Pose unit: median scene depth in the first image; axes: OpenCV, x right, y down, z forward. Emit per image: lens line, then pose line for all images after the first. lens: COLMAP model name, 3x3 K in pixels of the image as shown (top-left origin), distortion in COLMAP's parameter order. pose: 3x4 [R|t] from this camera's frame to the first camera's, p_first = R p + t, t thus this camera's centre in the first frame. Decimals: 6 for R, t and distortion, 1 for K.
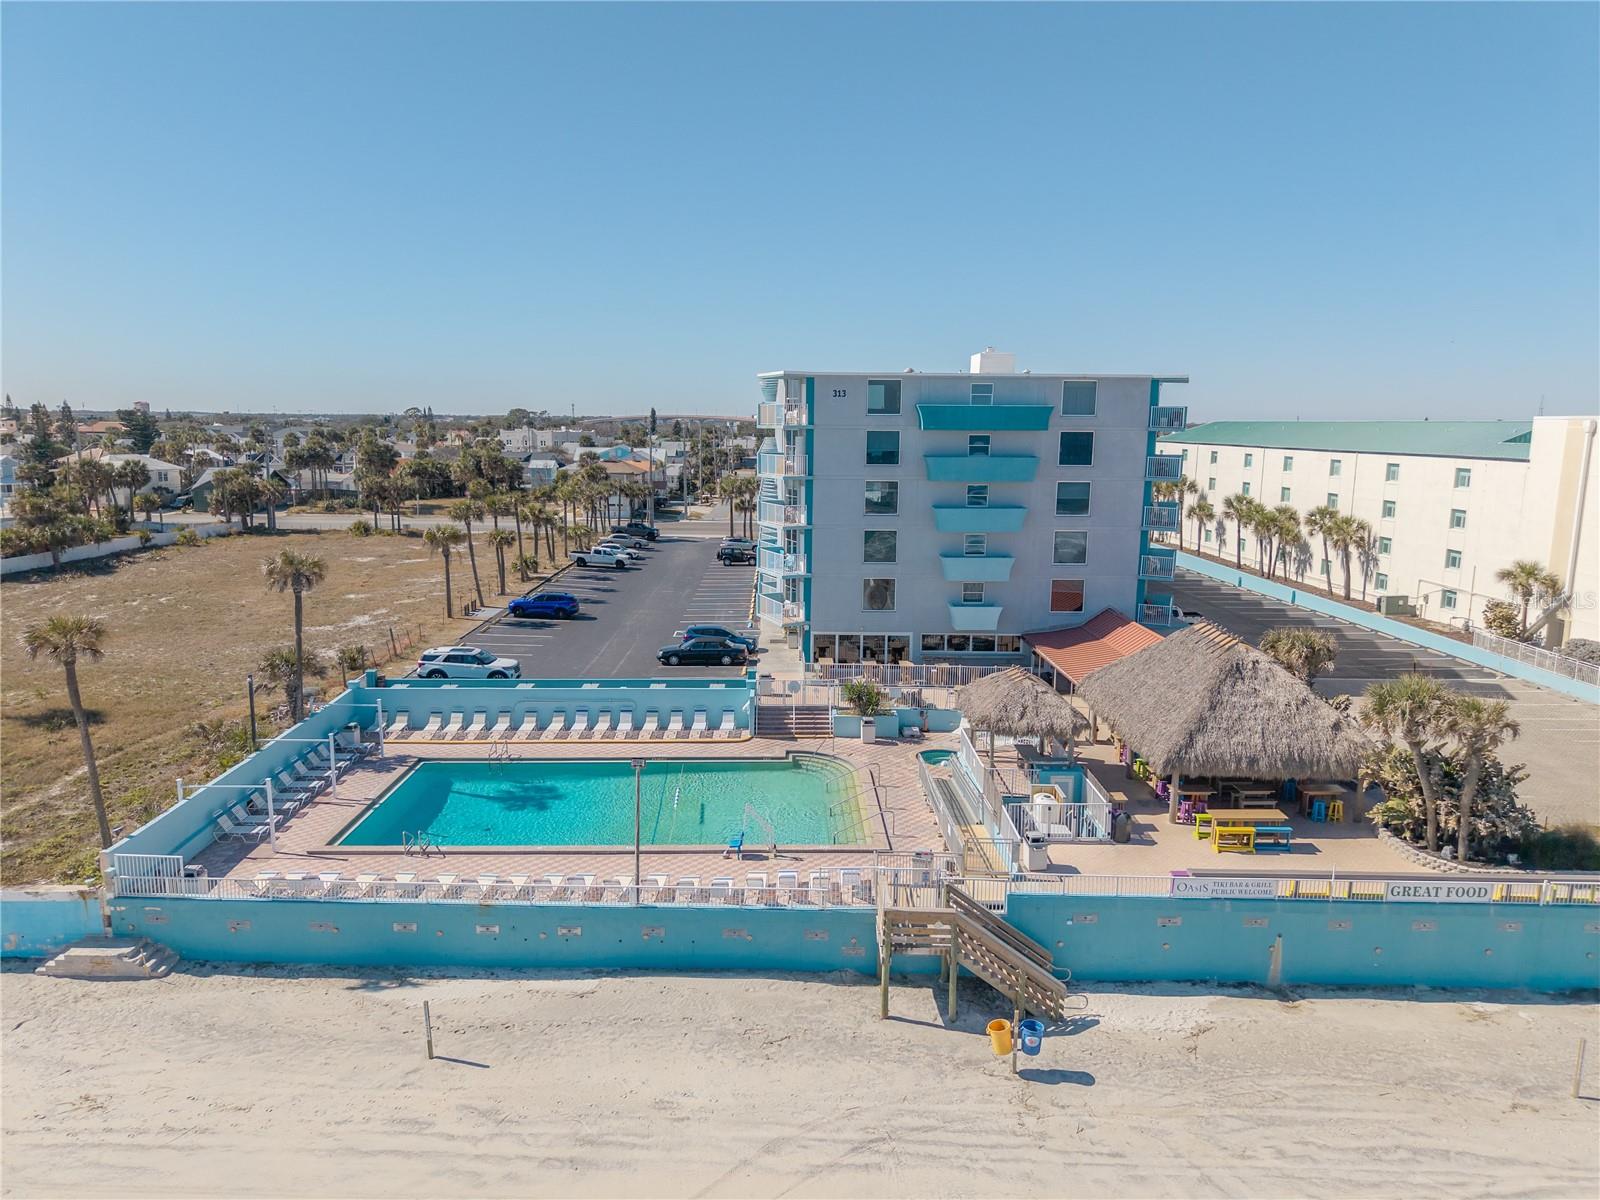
lens RADIAL K [[1055.8, 0, 794.4], [0, 1055.8, 608.0], [0, 0, 1]] dist [0.008606, -0.000360]
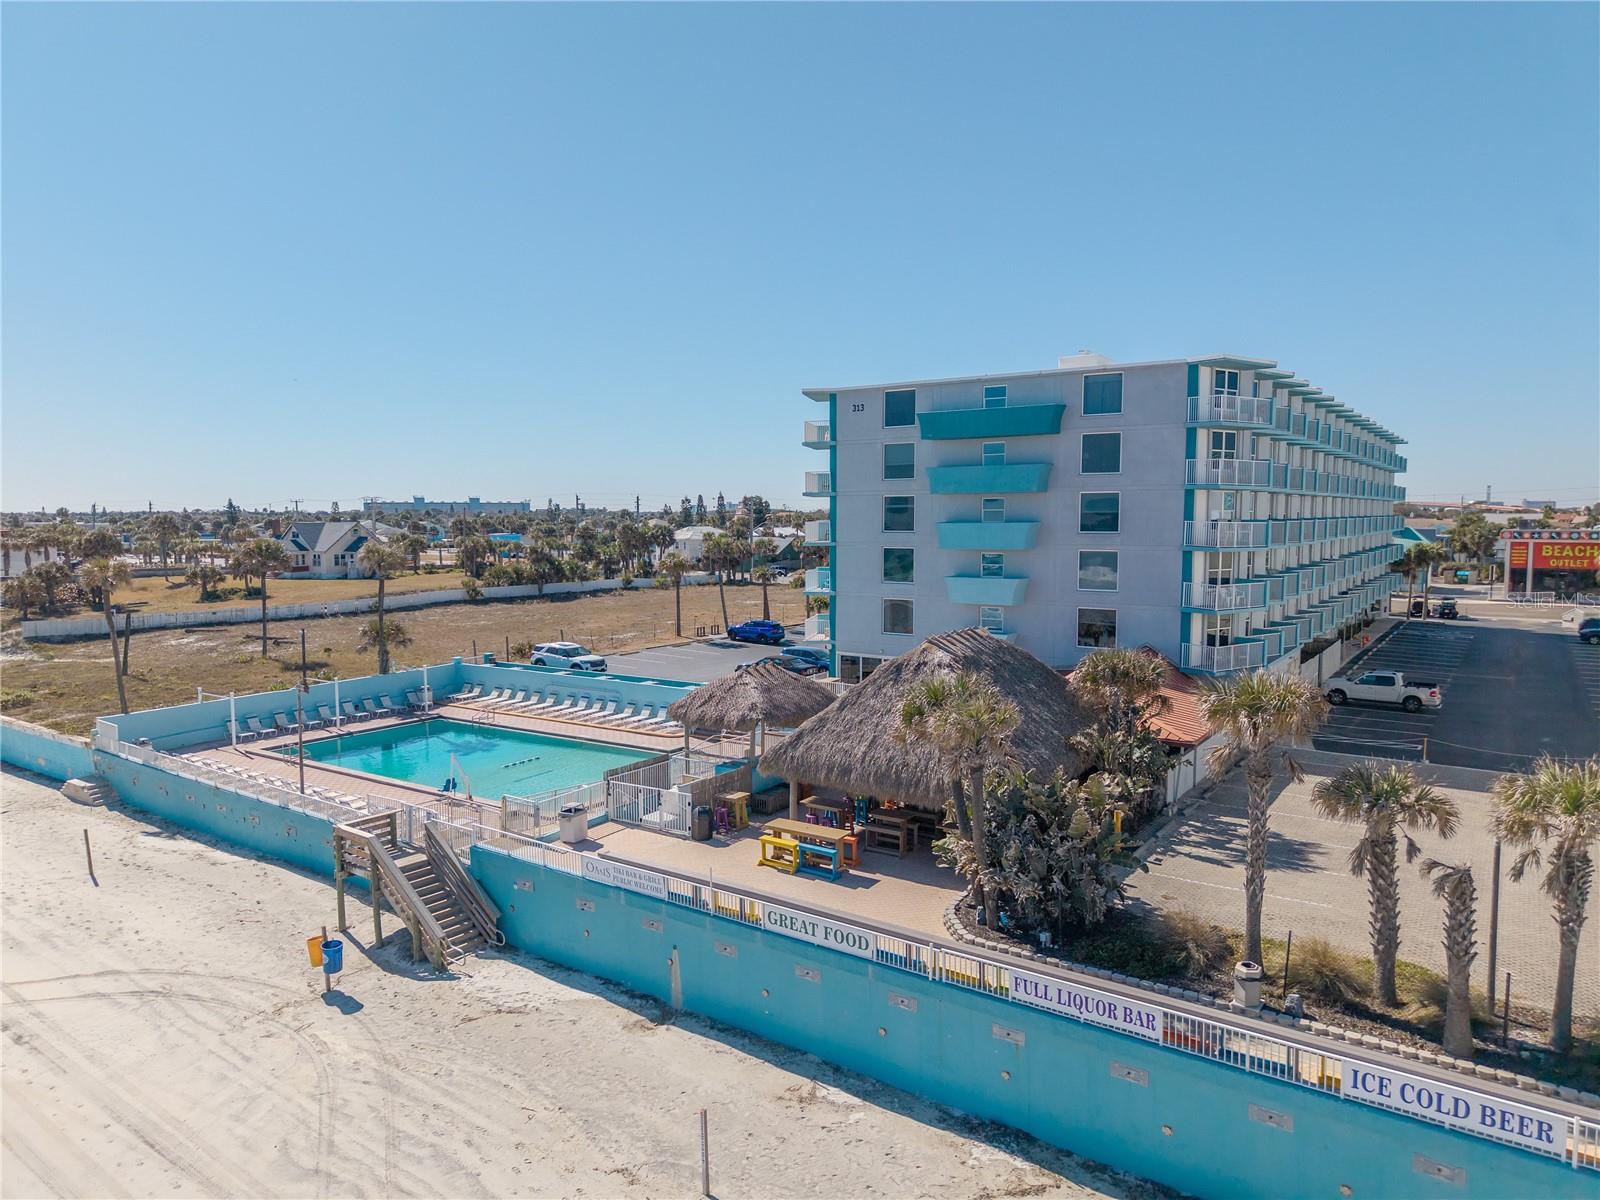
lens RADIAL K [[1055.8, 0, 794.4], [0, 1055.8, 608.0], [0, 0, 1]] dist [0.008606, -0.000360]
pose [[0.820736, 0.040702, -0.569855, 0.508750], [-0.089808, 0.994249, -0.058332, 0.039955], [0.564204, 0.099052, 0.819672, 0.166715]]
